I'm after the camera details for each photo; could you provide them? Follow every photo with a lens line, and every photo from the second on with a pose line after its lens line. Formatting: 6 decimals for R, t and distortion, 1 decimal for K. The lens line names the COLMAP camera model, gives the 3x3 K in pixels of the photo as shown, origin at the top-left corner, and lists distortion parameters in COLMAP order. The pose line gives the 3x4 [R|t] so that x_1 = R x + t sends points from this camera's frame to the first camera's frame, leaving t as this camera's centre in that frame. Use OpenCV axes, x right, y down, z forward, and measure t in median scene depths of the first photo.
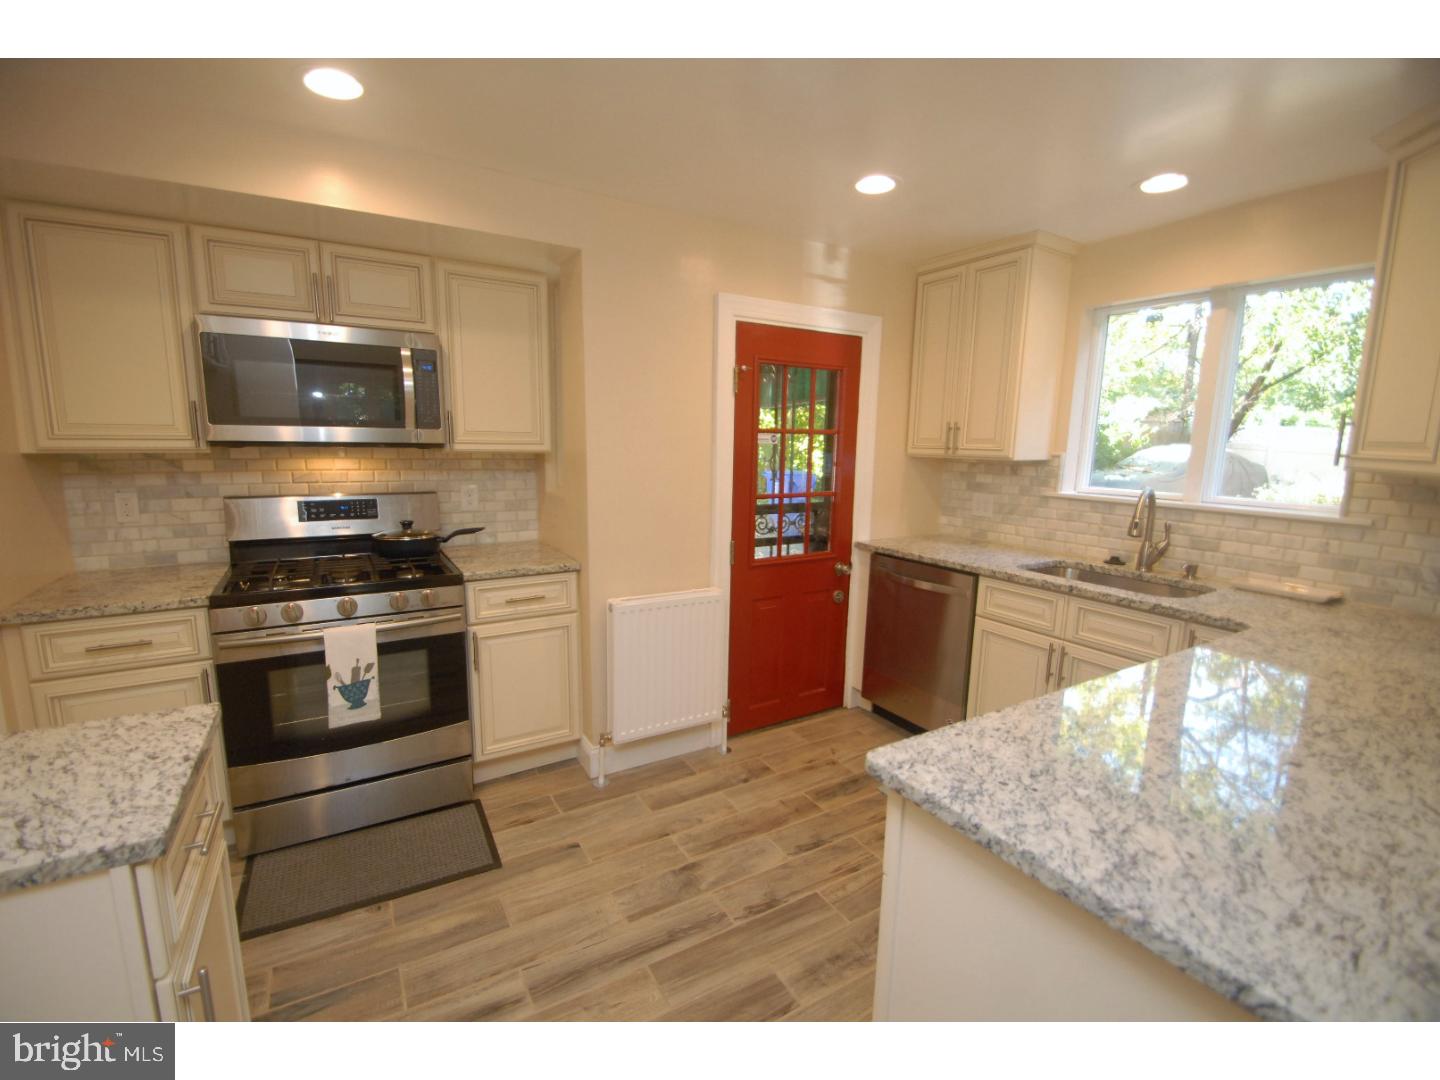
lens RADIAL K [[629.8, 0, 701.6], [0, 629.8, 541.3], [0, 0, 1]] dist [0.004011, -0.011987]
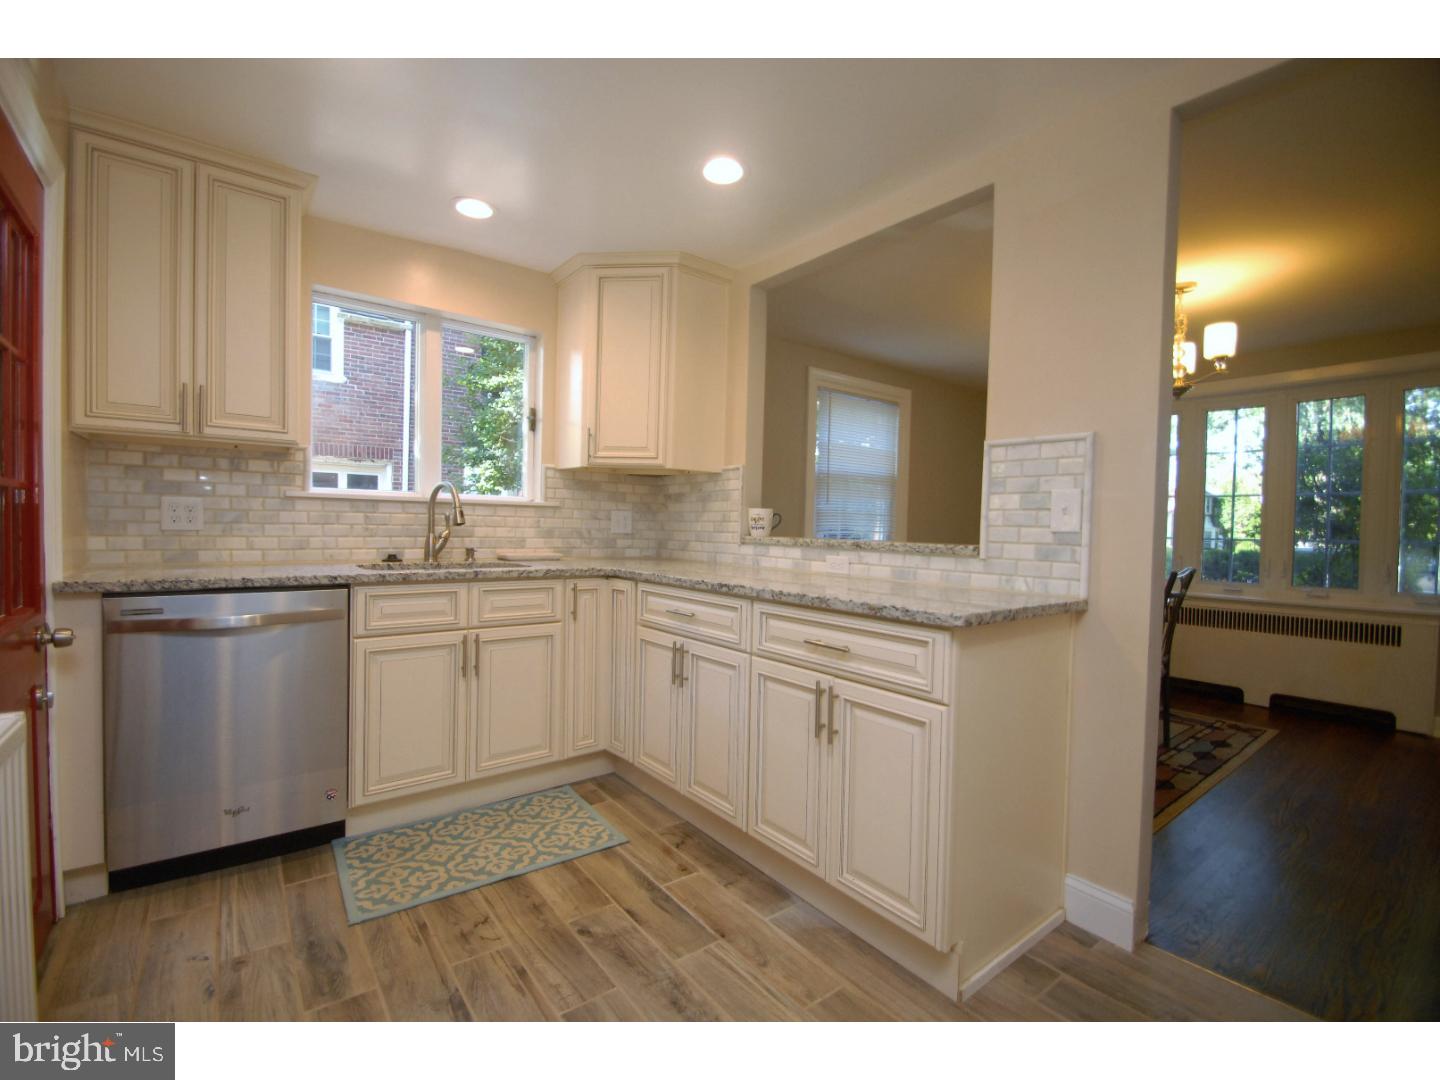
lens RADIAL K [[629.8, 0, 708.7], [0, 629.8, 542.2], [0, 0, 1]] dist [0.004011, -0.011987]
pose [[-0.123656, -0.046106, 0.991253, -0.400328], [0.137806, 0.988443, 0.063166, 0.012255], [-0.982710, 0.144412, -0.115873, 0.668692]]
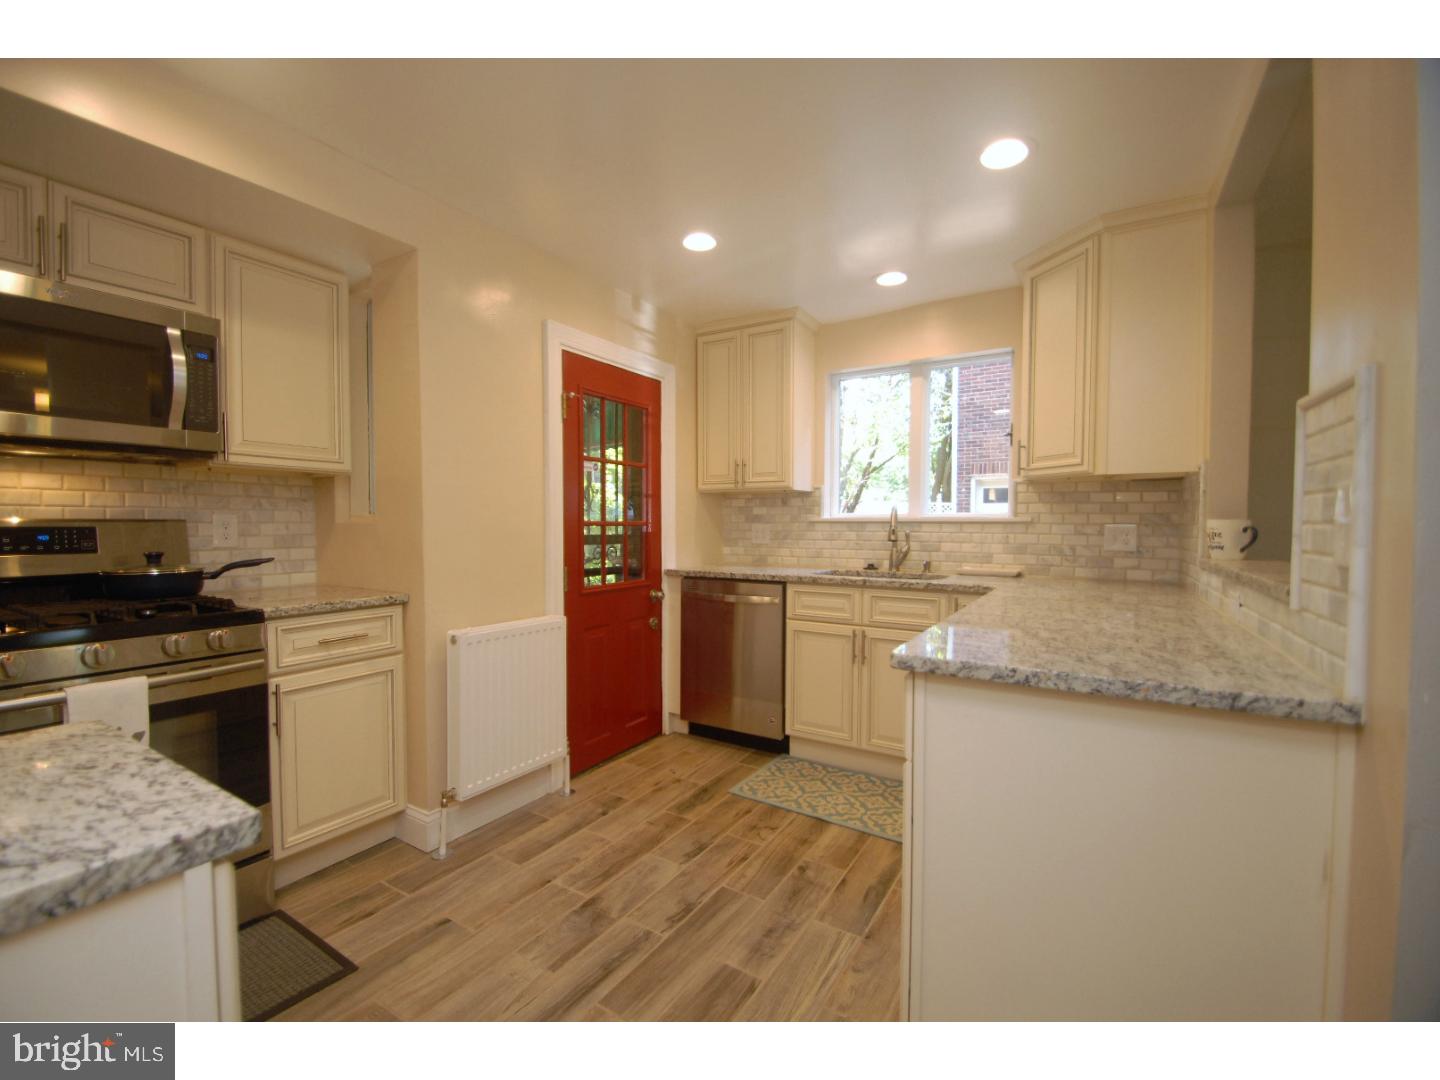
lens RADIAL K [[629.8, 0, 701.1], [0, 629.8, 540.6], [0, 0, 1]] dist [0.004011, -0.011987]
pose [[0.888154, -0.025888, 0.458817, -0.233809], [0.085423, 0.990312, -0.109480, 0.092752], [-0.451537, 0.136429, 0.881760, 0.042545]]
